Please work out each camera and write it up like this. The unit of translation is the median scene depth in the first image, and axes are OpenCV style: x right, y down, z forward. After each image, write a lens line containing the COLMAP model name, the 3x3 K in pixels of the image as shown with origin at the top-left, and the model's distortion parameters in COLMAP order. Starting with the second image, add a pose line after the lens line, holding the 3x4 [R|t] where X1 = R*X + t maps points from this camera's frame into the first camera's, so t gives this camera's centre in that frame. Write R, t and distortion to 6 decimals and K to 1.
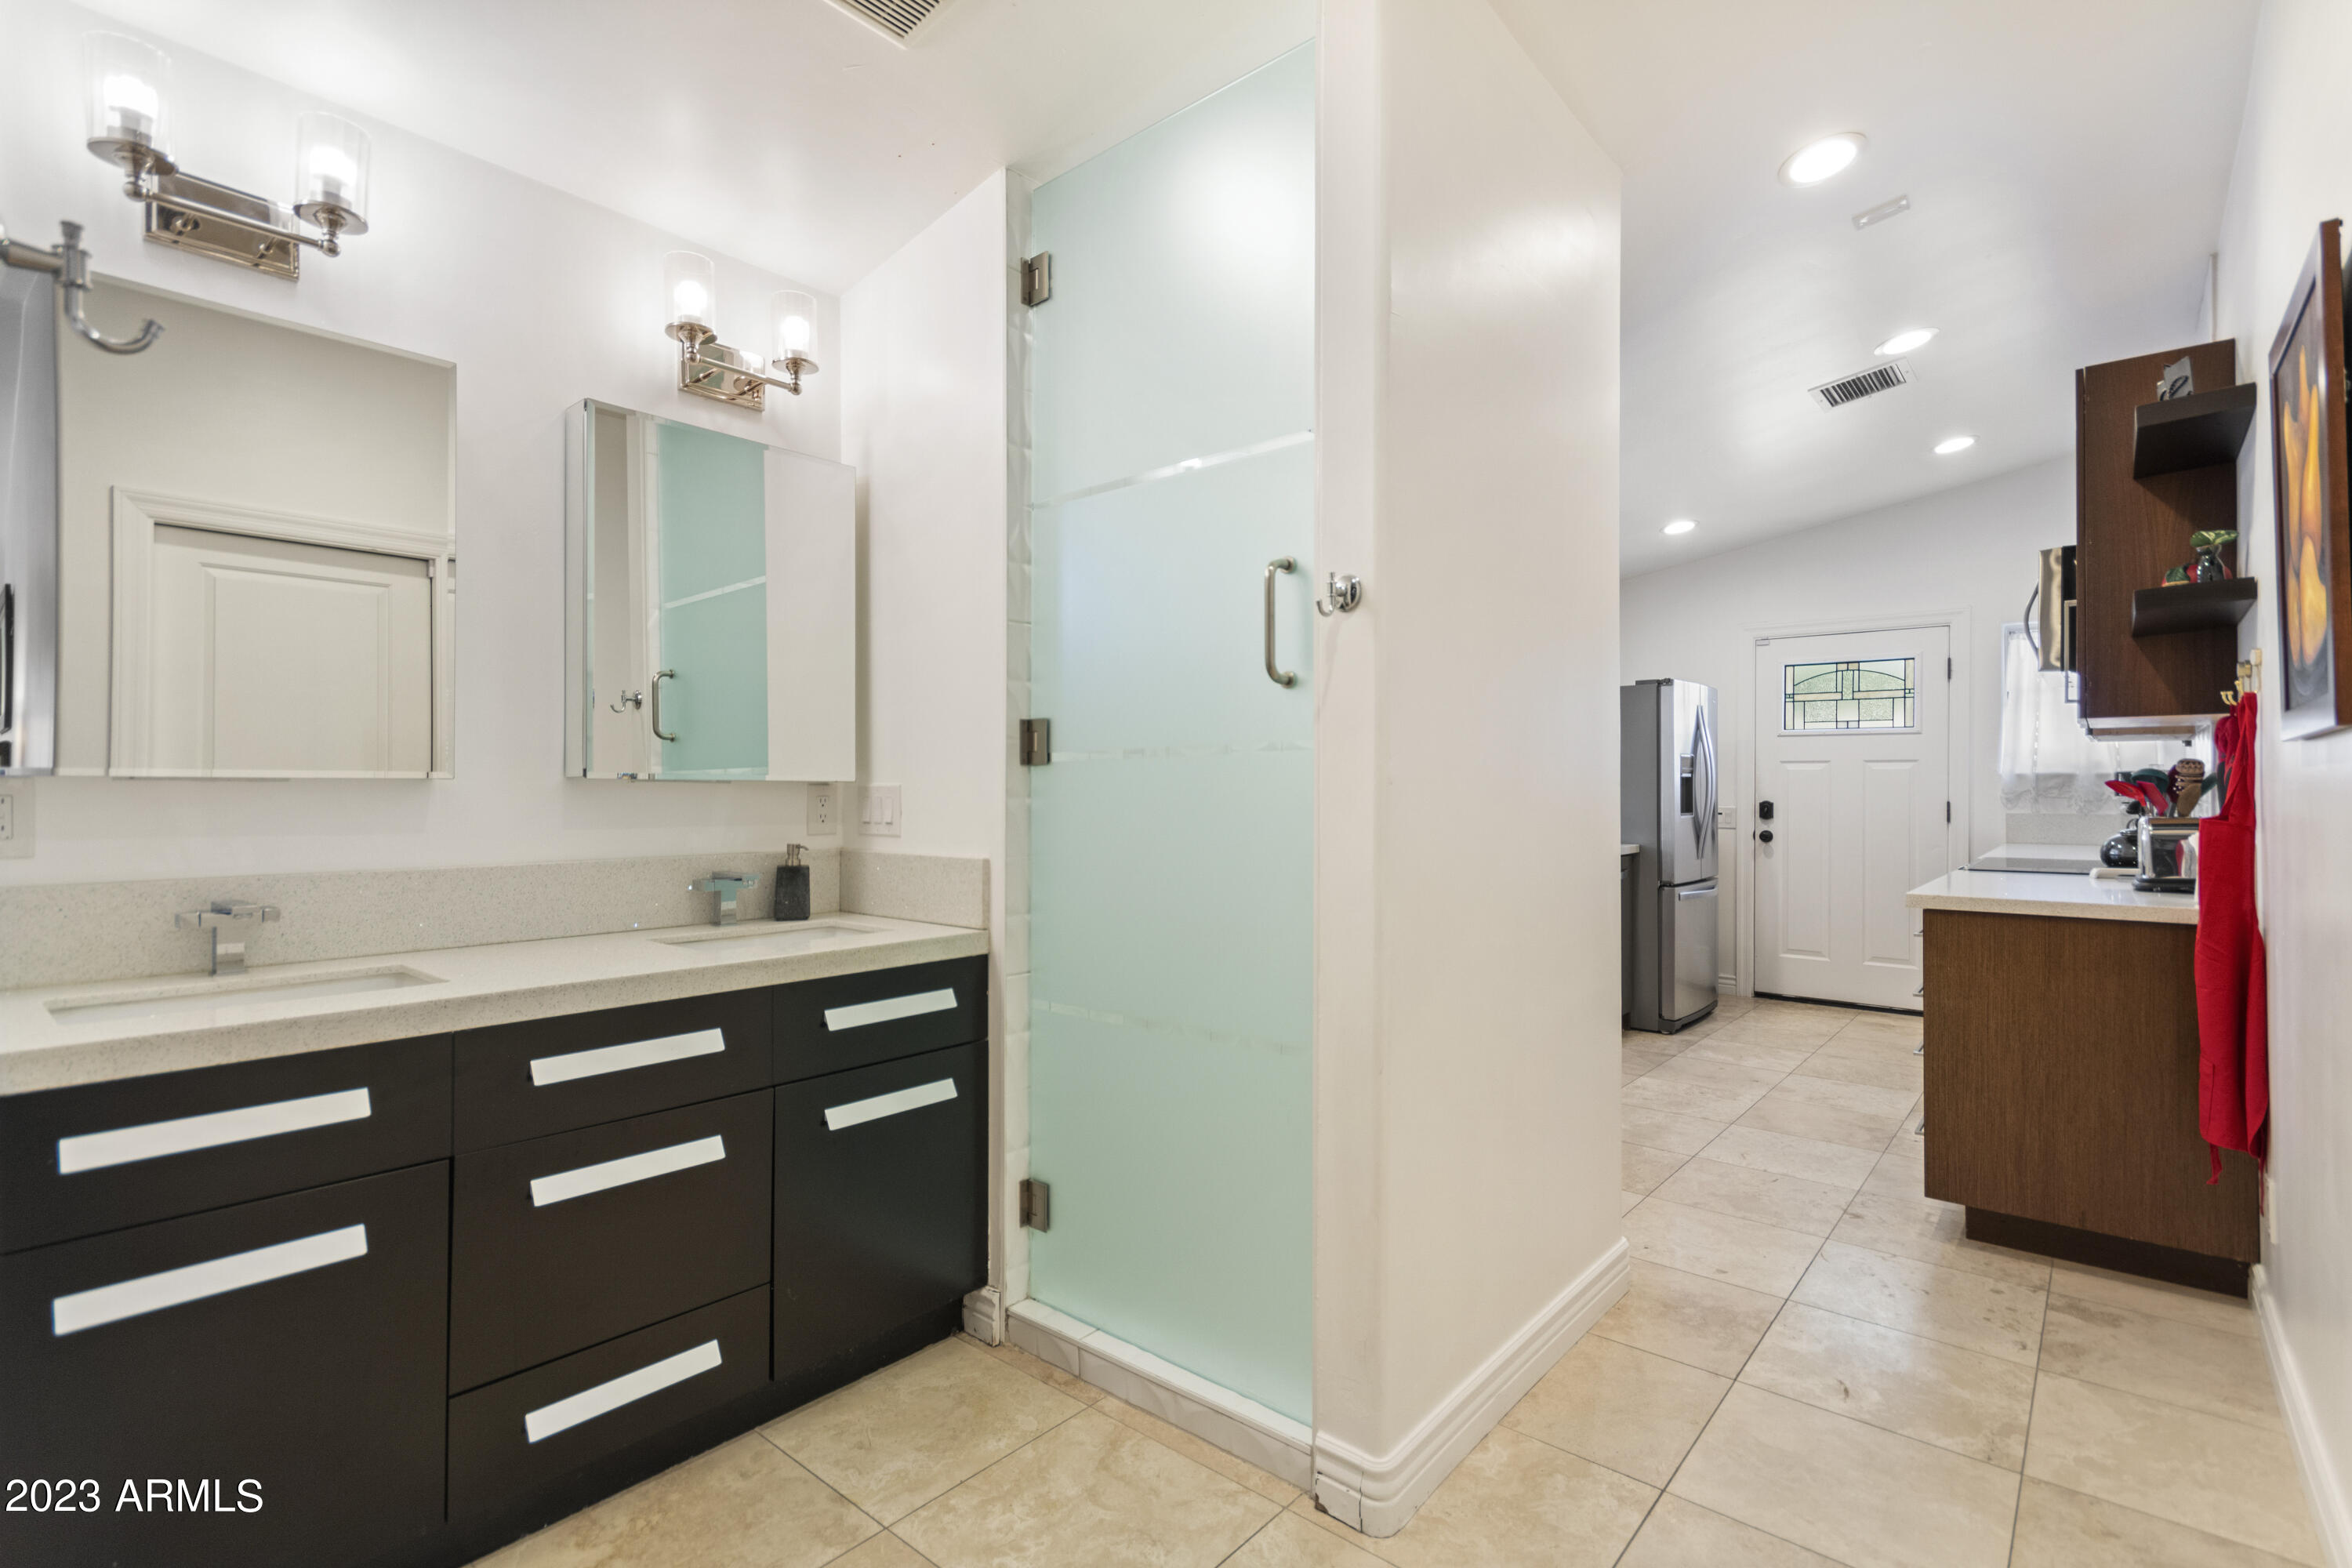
lens RADIAL K [[1081.4, 0, 1177.0], [0, 1081.4, 786.2], [0, 0, 1]] dist [0.002490, -0.000191]
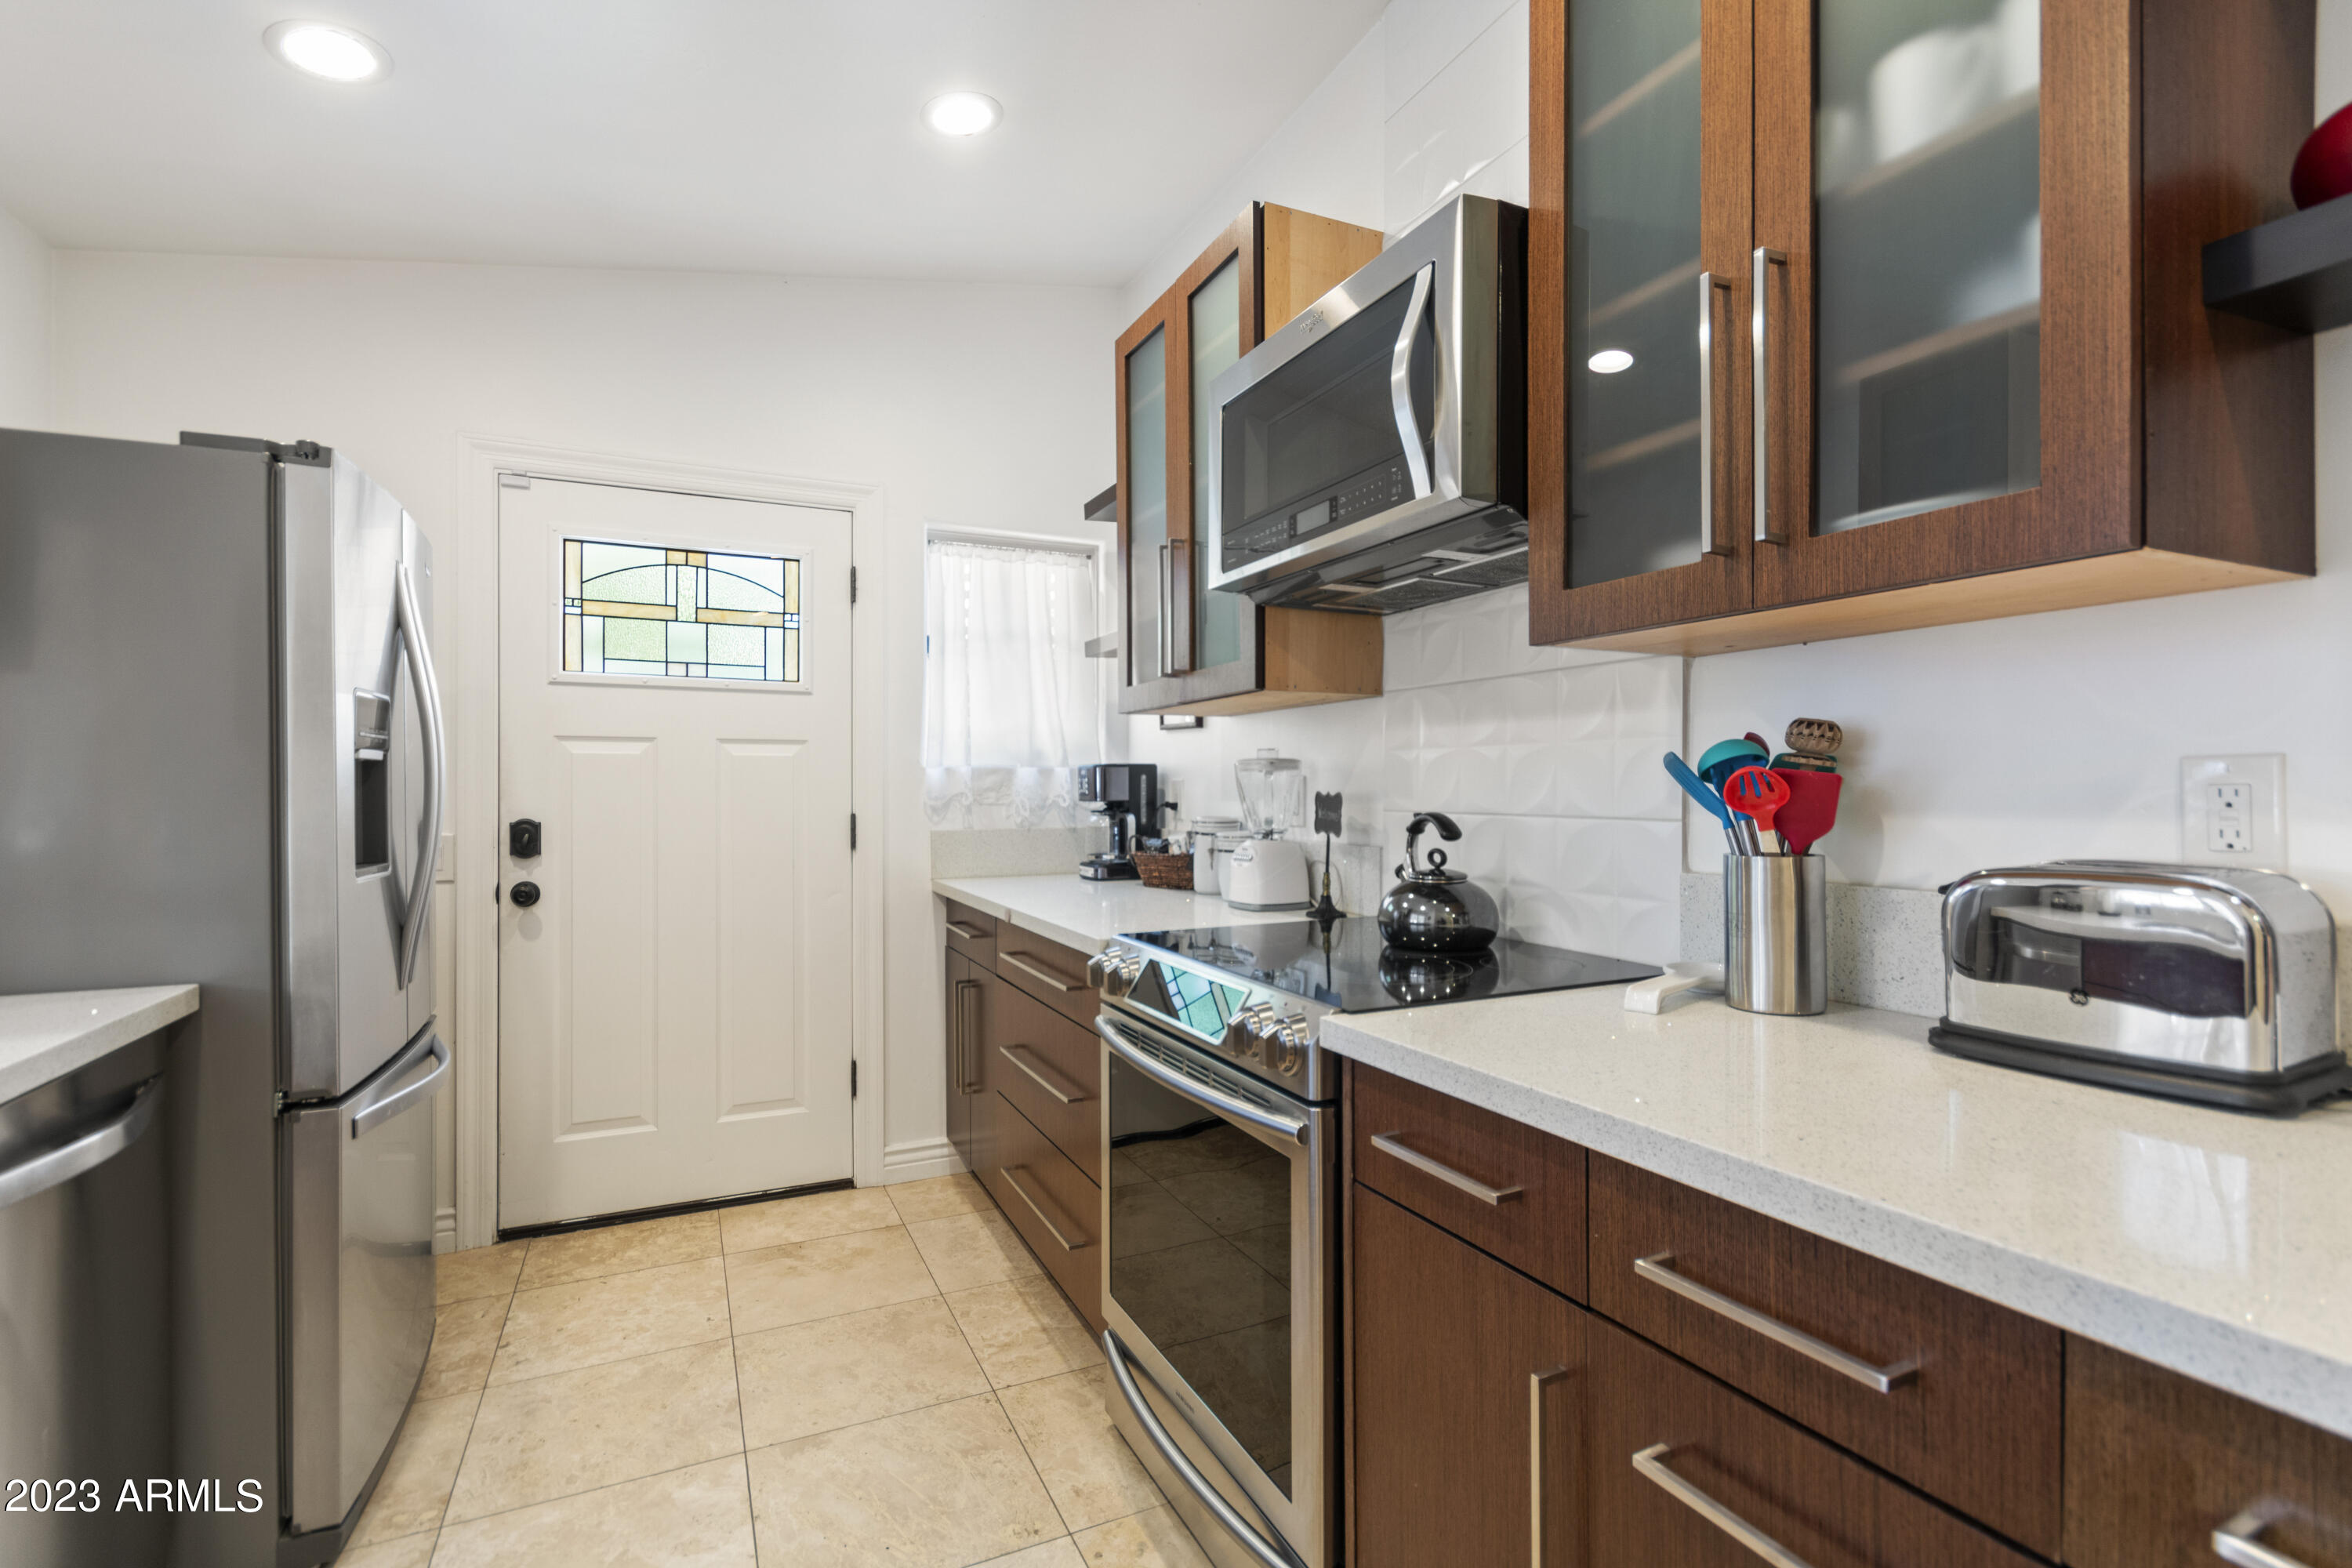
lens RADIAL K [[1081.4, 0, 1177.4], [0, 1081.4, 789.8], [0, 0, 1]] dist [0.002490, -0.000191]
pose [[0.406083, -0.001564, 0.913835, 0.252775], [0.002970, 0.999996, 0.000392, 0.001702], [-0.913831, 0.002555, 0.406086, 0.605180]]
